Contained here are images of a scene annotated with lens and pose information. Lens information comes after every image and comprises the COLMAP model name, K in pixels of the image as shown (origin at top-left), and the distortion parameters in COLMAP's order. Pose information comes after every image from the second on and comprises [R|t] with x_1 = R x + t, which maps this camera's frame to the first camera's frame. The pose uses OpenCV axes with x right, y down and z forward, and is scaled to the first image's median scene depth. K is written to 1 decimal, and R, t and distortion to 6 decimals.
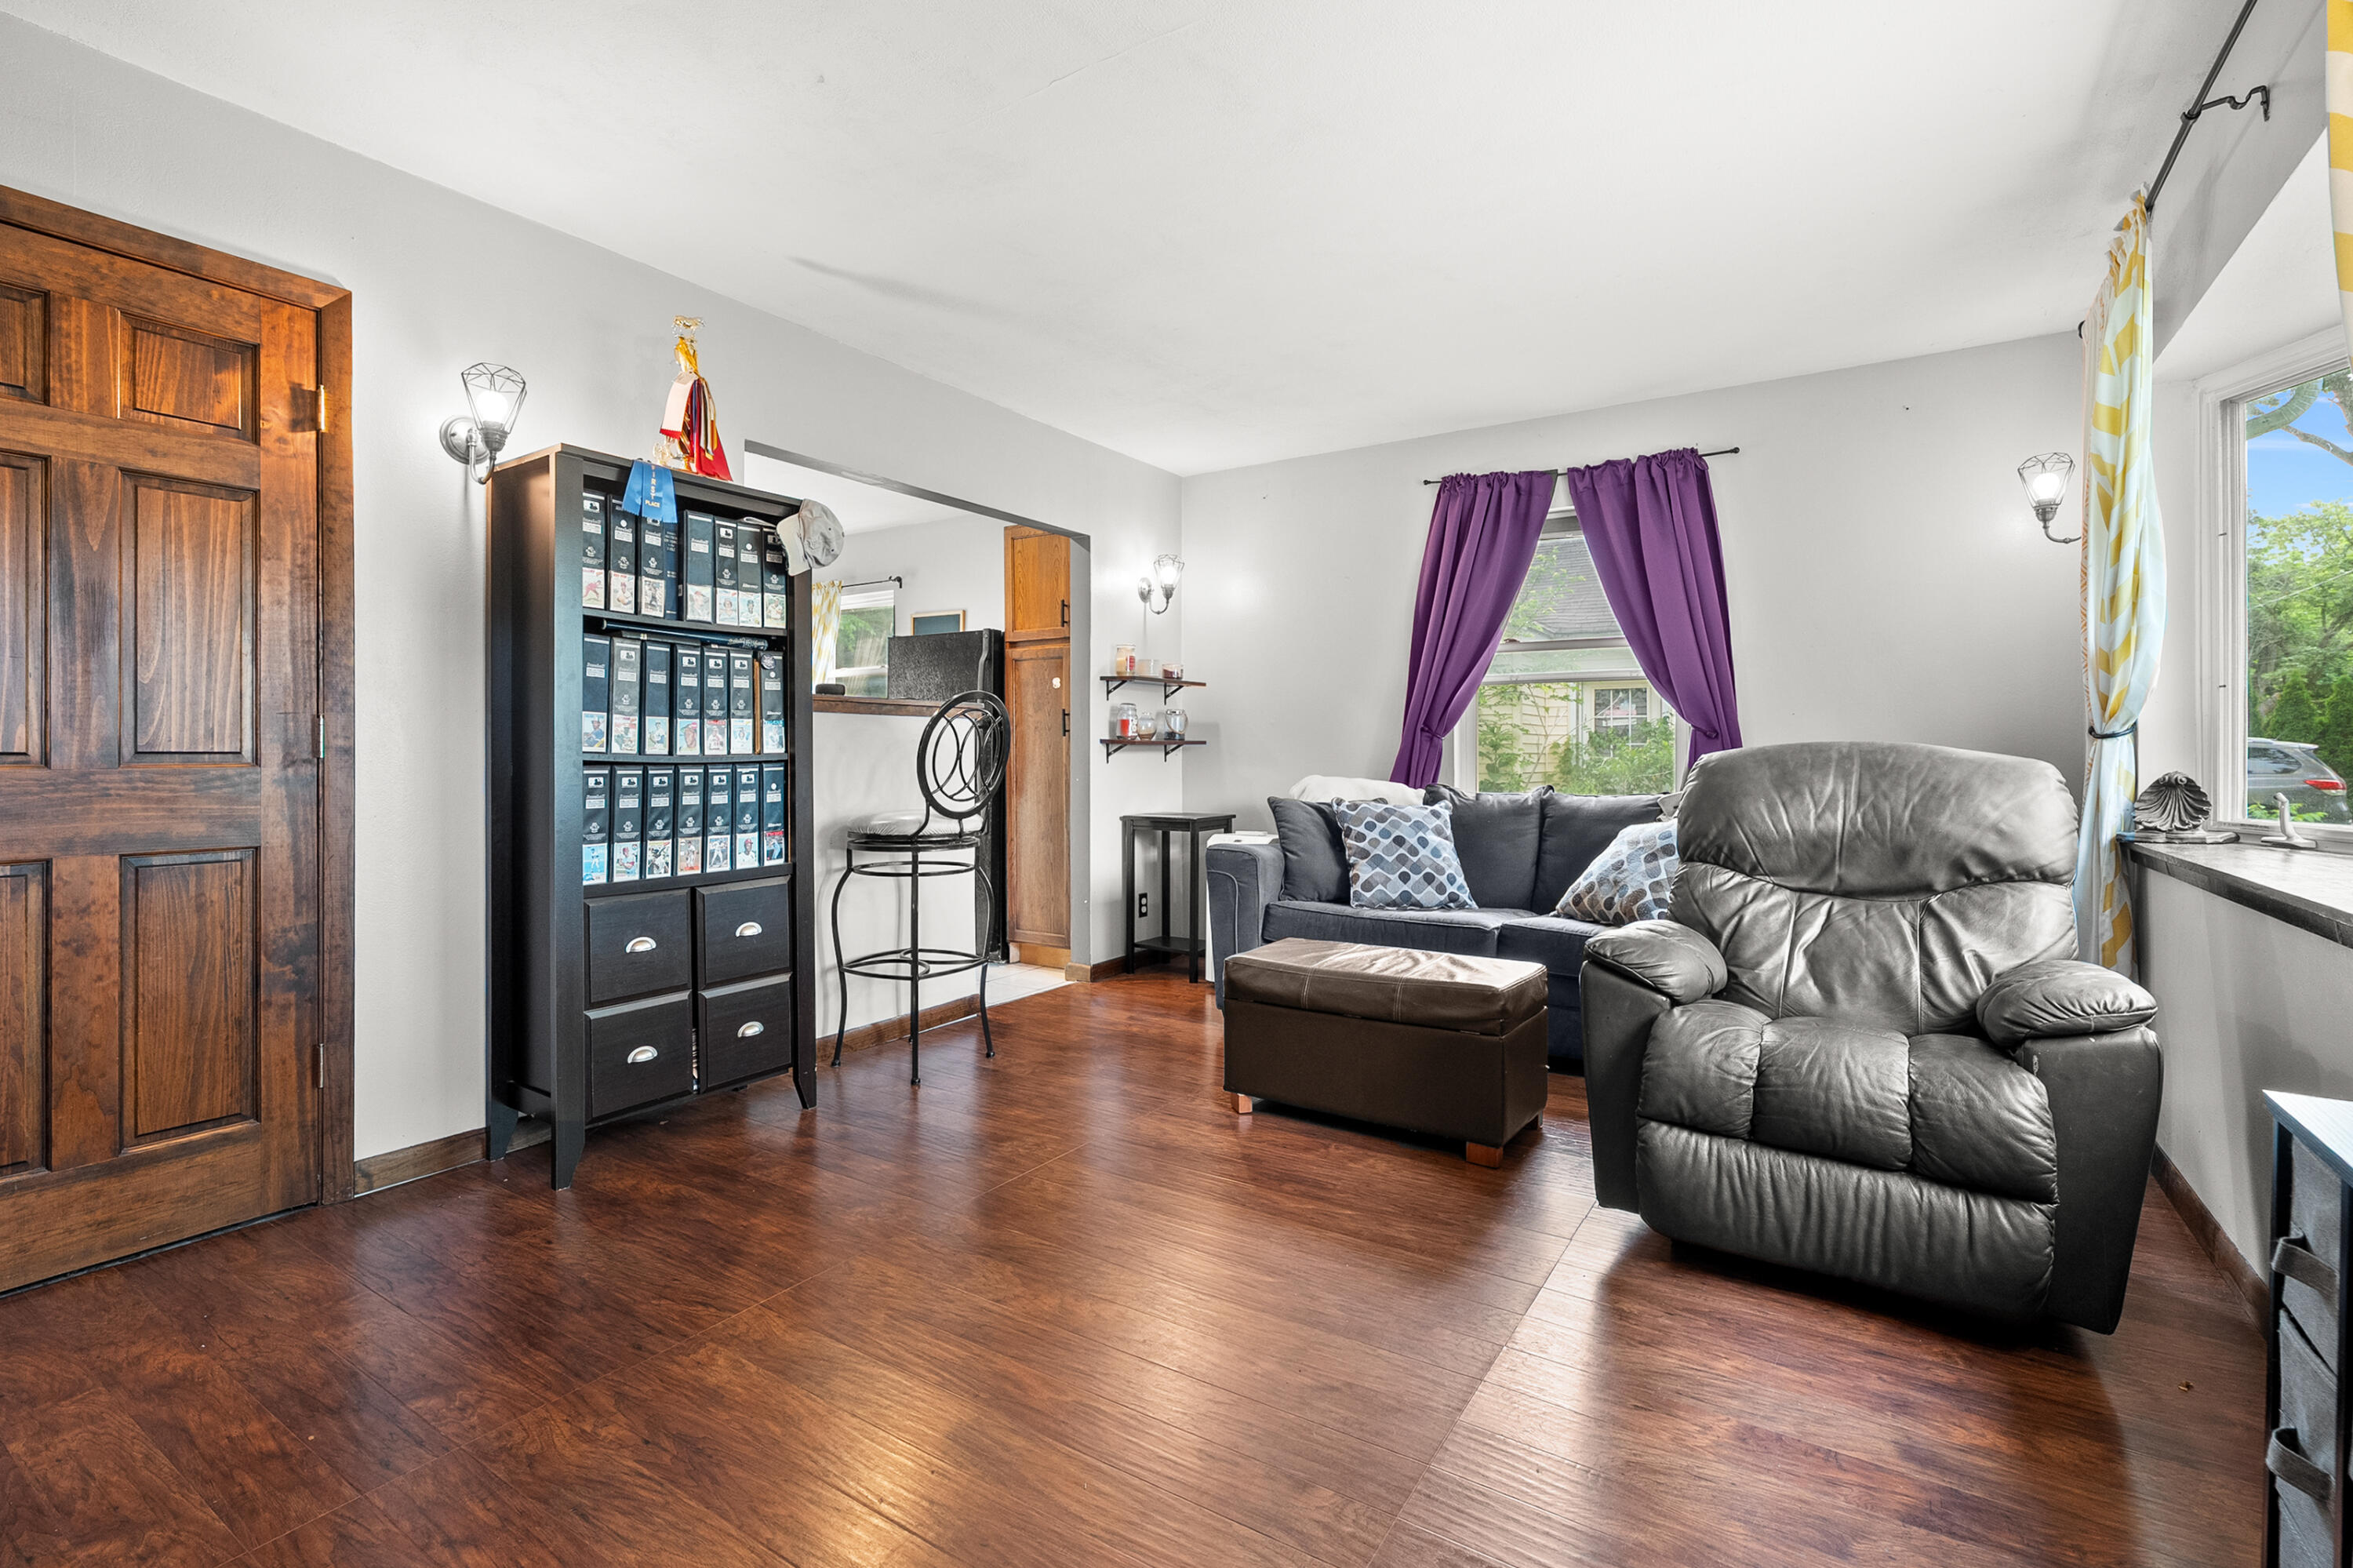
lens RADIAL K [[1081.4, 0, 1182.3], [0, 1081.4, 743.6], [0, 0, 1]] dist [-0.002224, 0.000019]
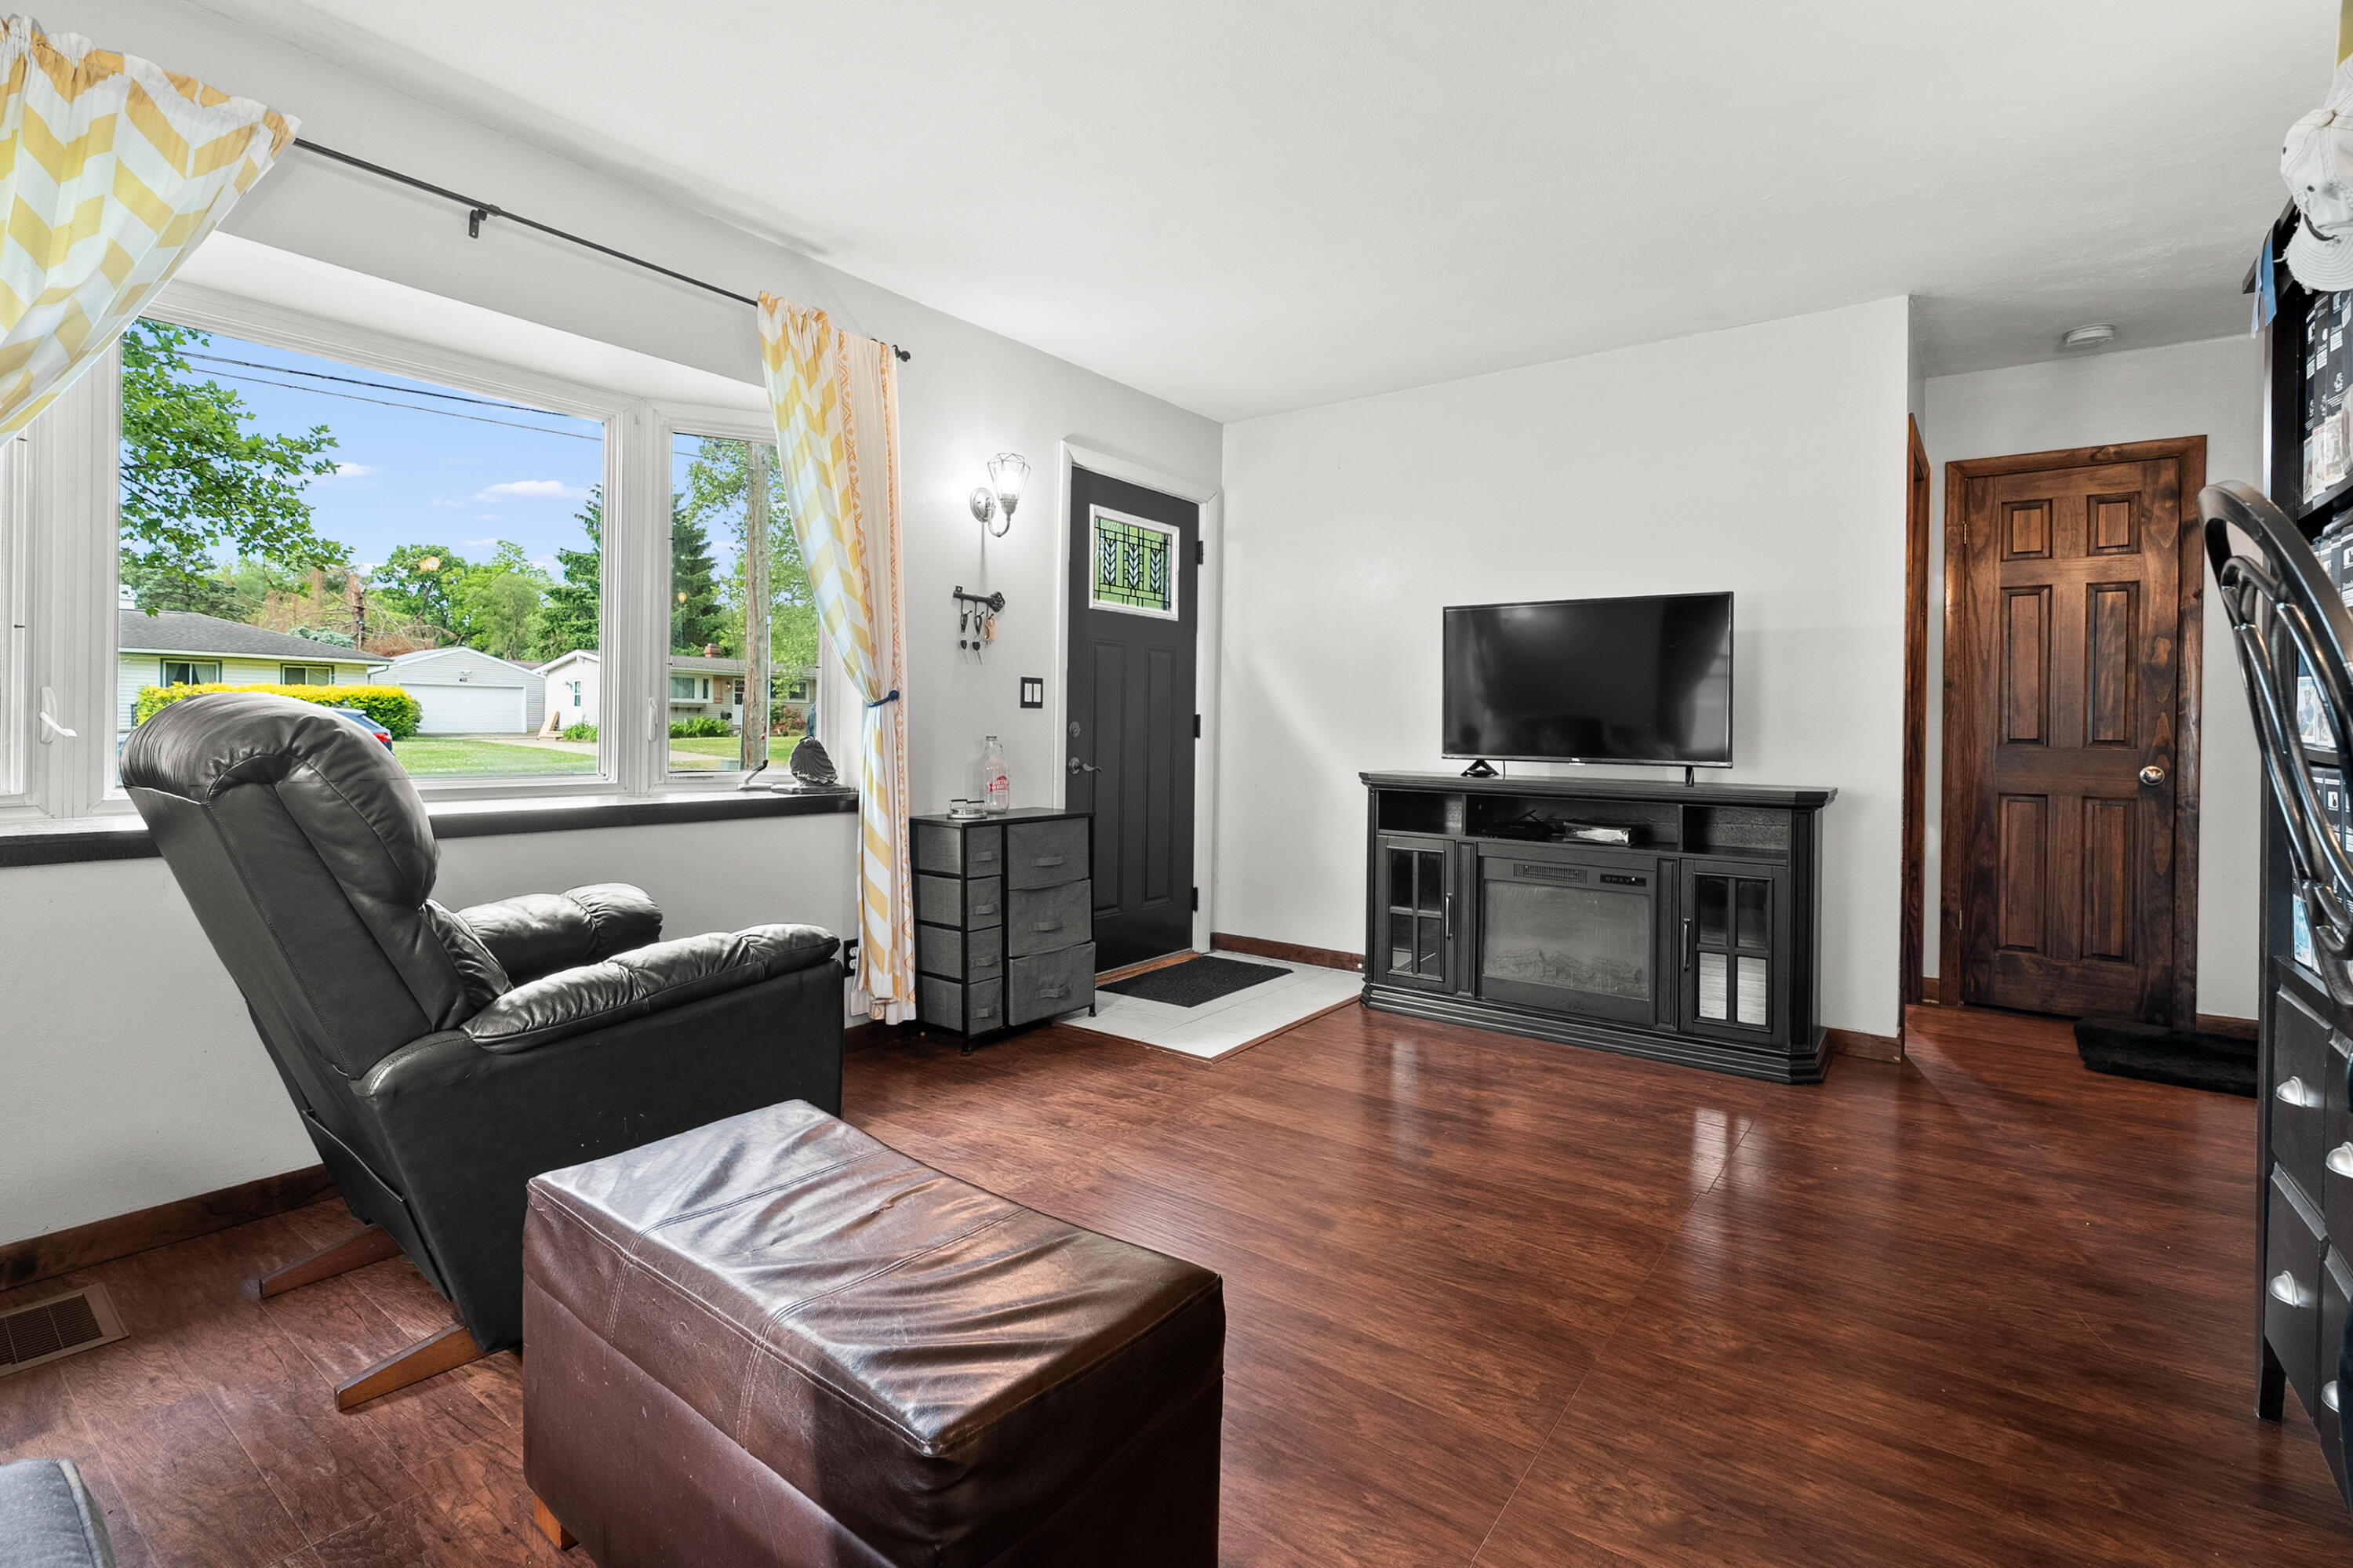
lens RADIAL K [[1083.4, 0, 1168.7], [0, 1083.4, 717.5], [0, 0, 1]] dist [-0.000544, 0.000545]
pose [[-0.997549, -0.016252, 0.068053, 0.030300], [-0.017424, 0.999709, -0.016660, 0.008890], [-0.067763, -0.017805, -0.997543, 1.089626]]
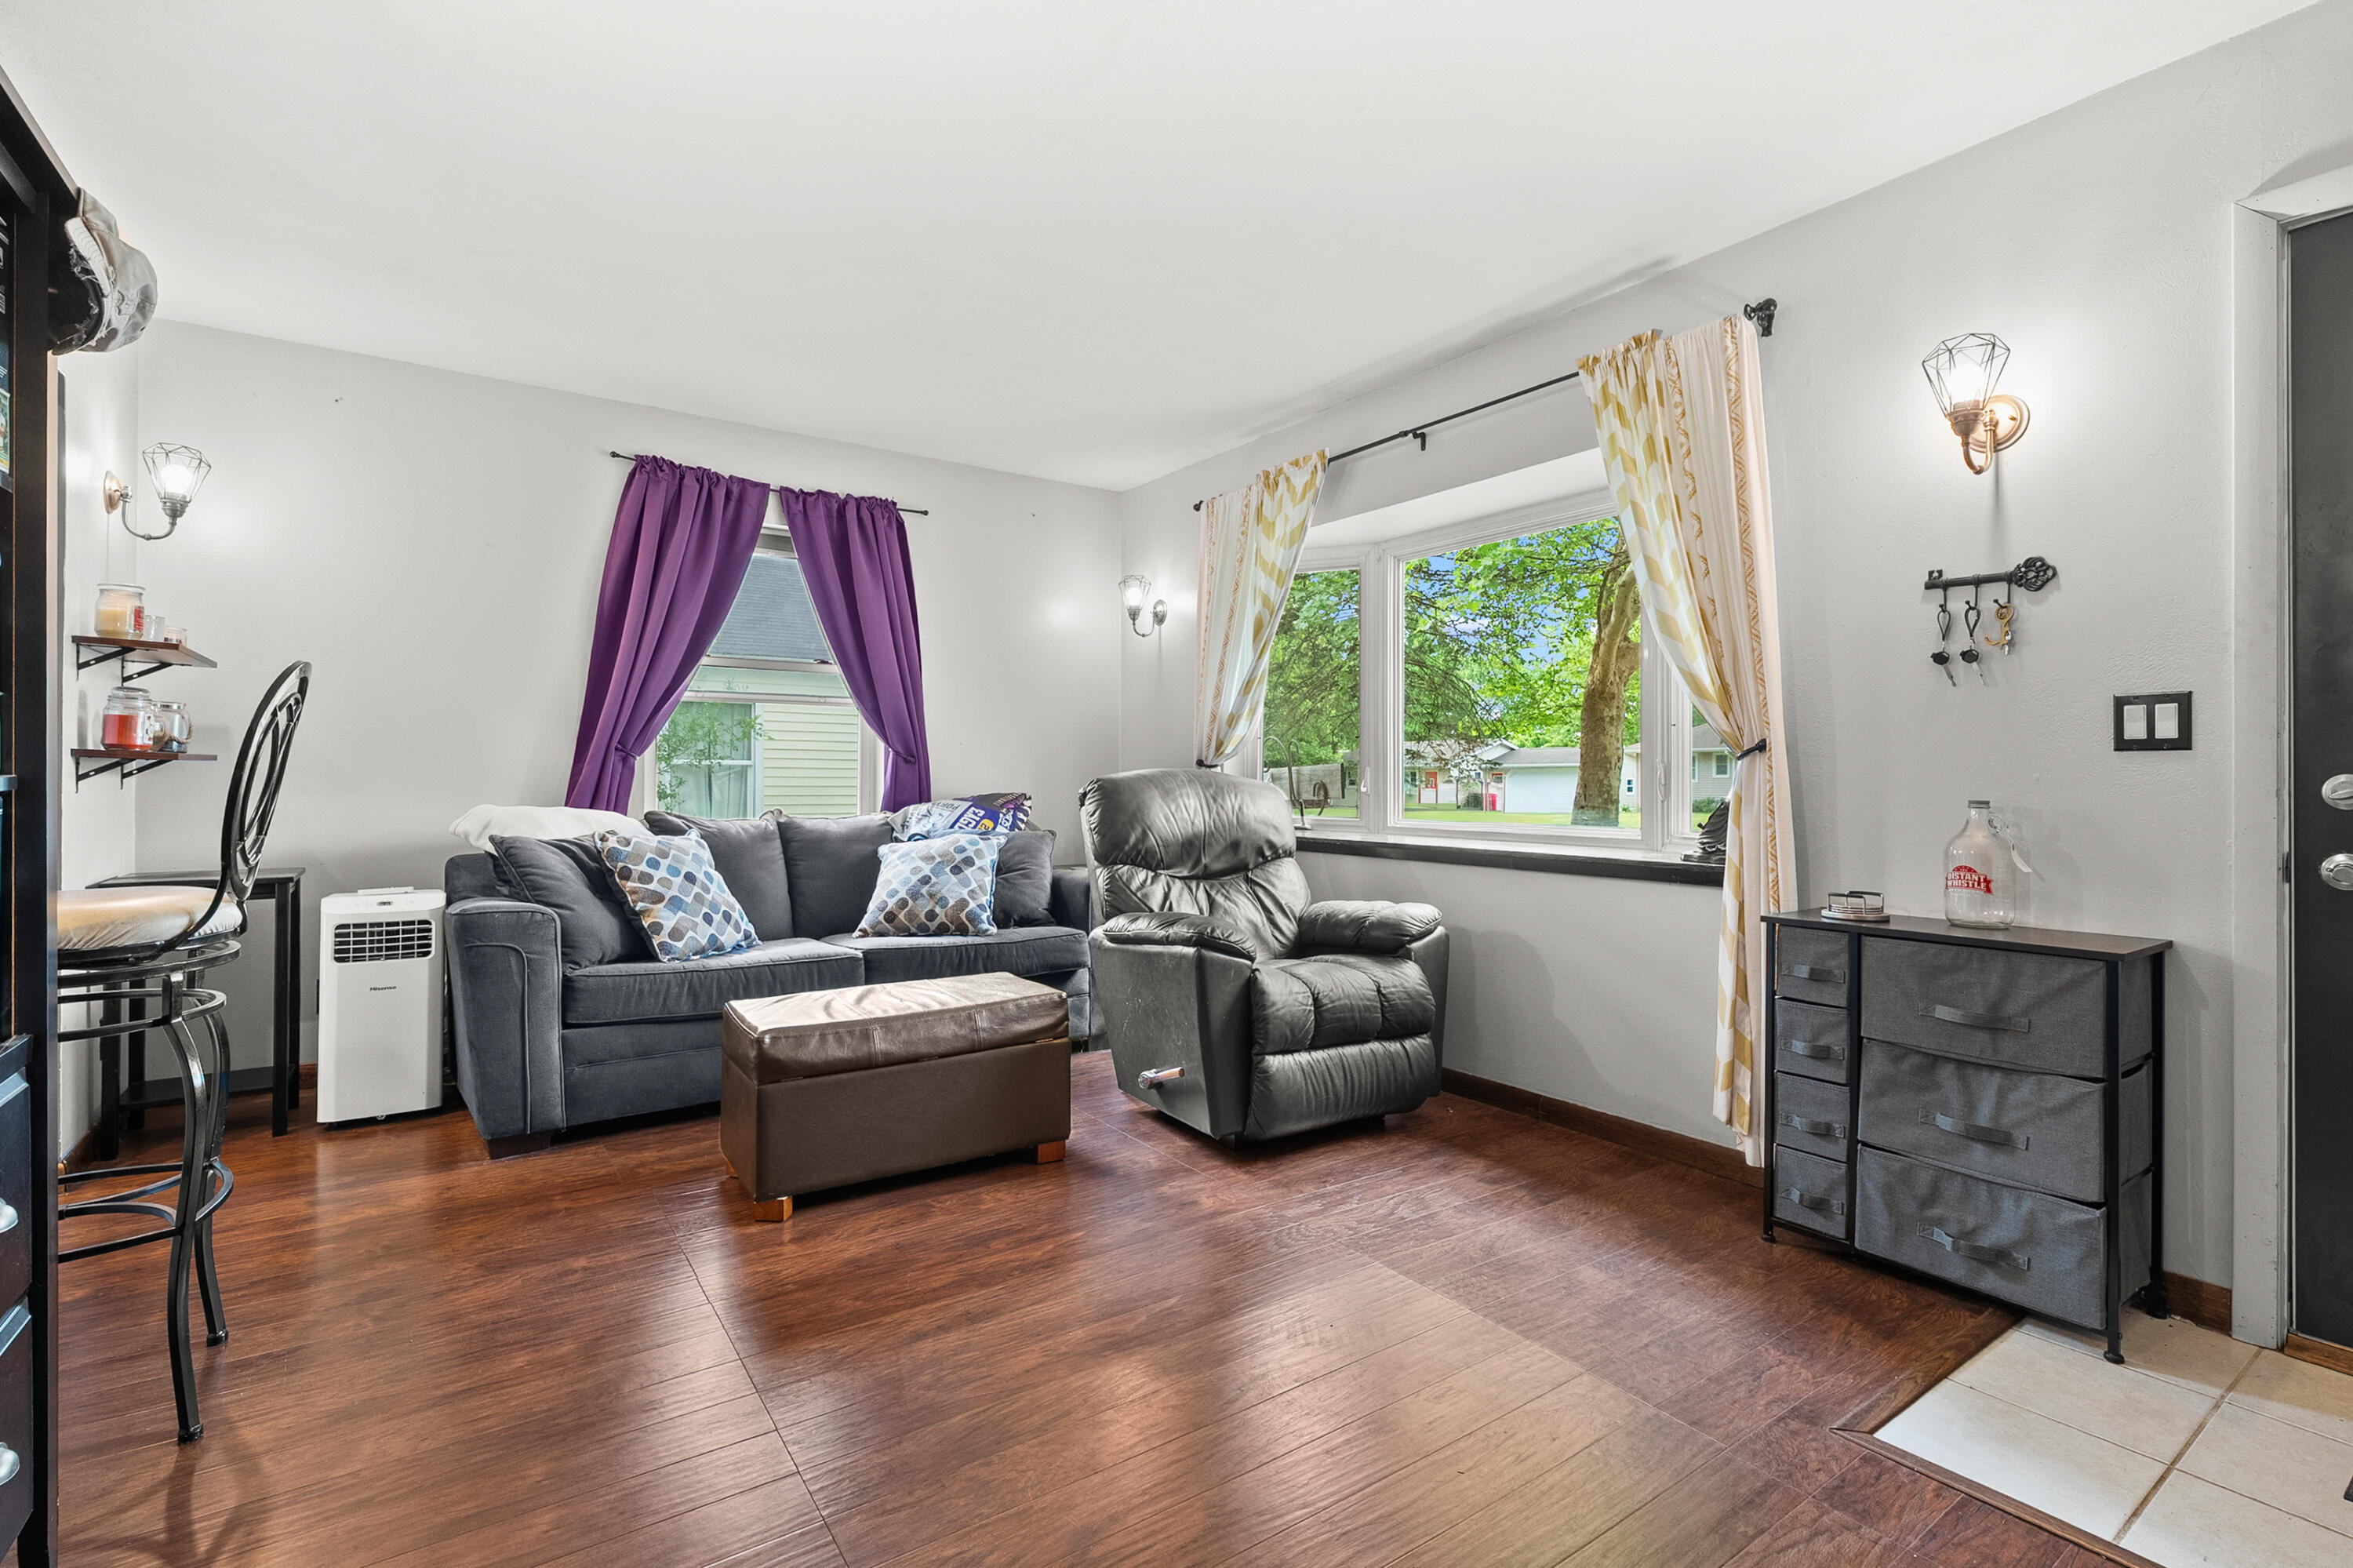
lens RADIAL K [[1063.7, 0, 1166.9], [0, 1063.7, 771.4], [0, 0, 1]] dist [-0.002813, 0.000065]
pose [[0.379792, 0.005072, 0.925058, -0.444769], [-0.011261, 0.999936, -0.000860, 0.001872], [-0.925003, -0.010090, 0.379825, 0.336354]]
